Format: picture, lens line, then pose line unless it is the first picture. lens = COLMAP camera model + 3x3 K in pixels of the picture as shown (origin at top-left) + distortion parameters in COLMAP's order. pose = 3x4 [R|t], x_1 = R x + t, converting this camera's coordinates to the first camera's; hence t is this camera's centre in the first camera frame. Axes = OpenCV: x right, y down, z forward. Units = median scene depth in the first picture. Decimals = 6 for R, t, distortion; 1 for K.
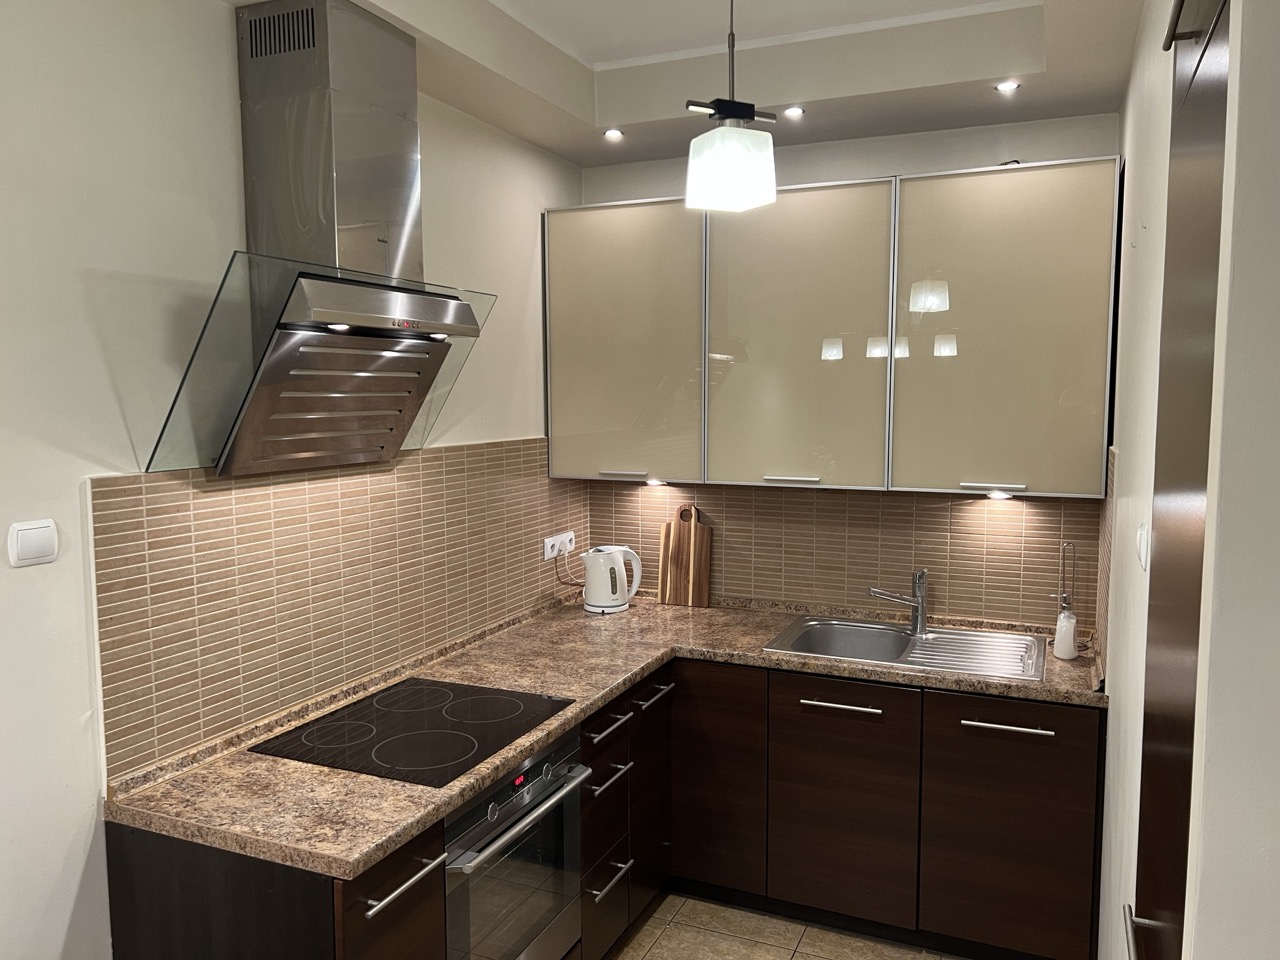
lens RADIAL K [[964.9, 0, 635.2], [0, 964.9, 483.2], [0, 0, 1]] dist [0.040418, -0.061735]
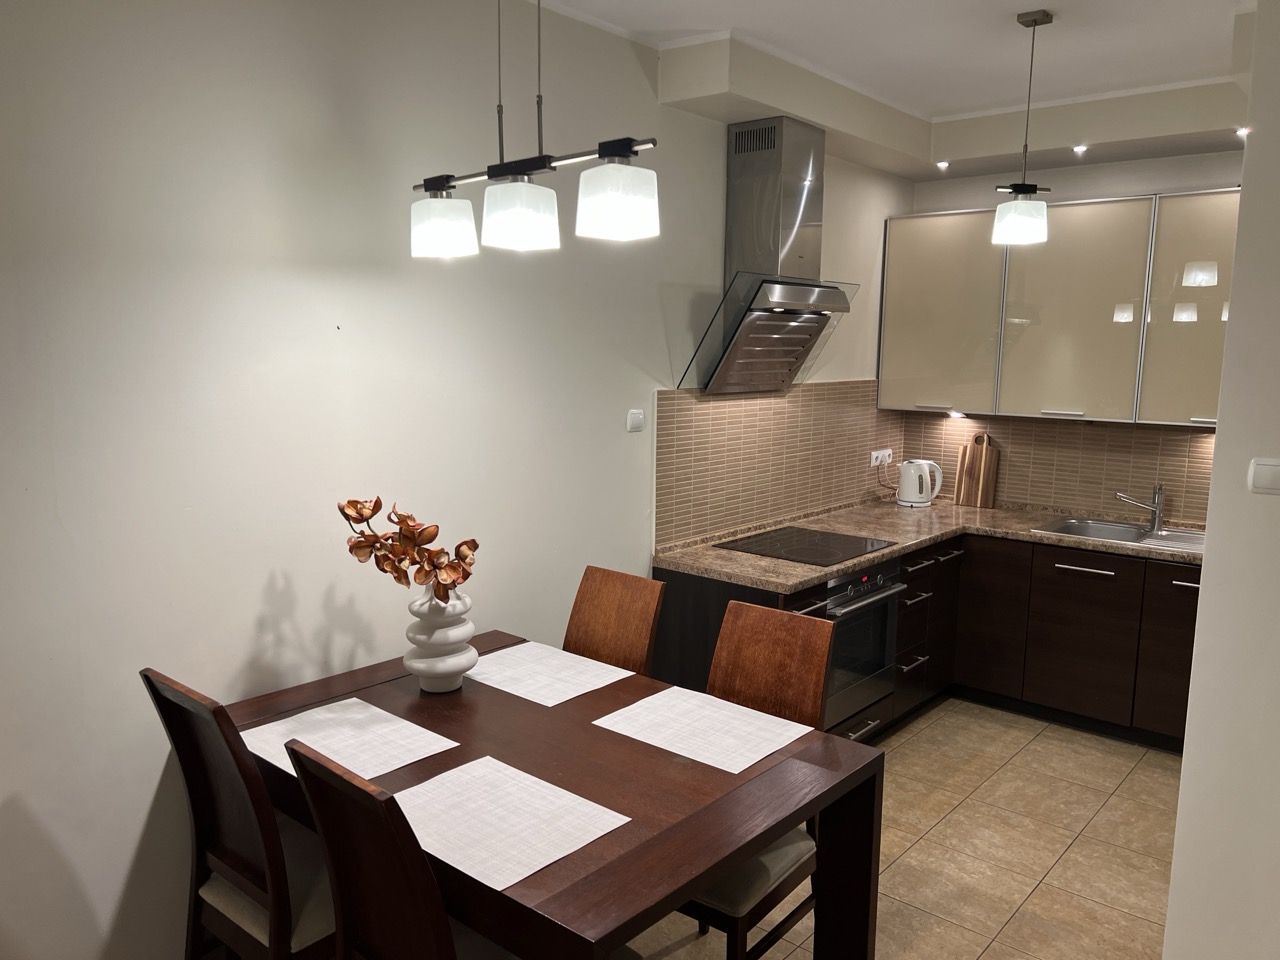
lens RADIAL K [[964.9, 0, 632.6], [0, 964.9, 490.3], [0, 0, 1]] dist [0.040418, -0.061735]
pose [[0.956683, 0.058841, -0.285123, -0.026481], [-0.042614, 0.997116, 0.062791, 0.048587], [0.287996, -0.047921, 0.956432, -0.561249]]
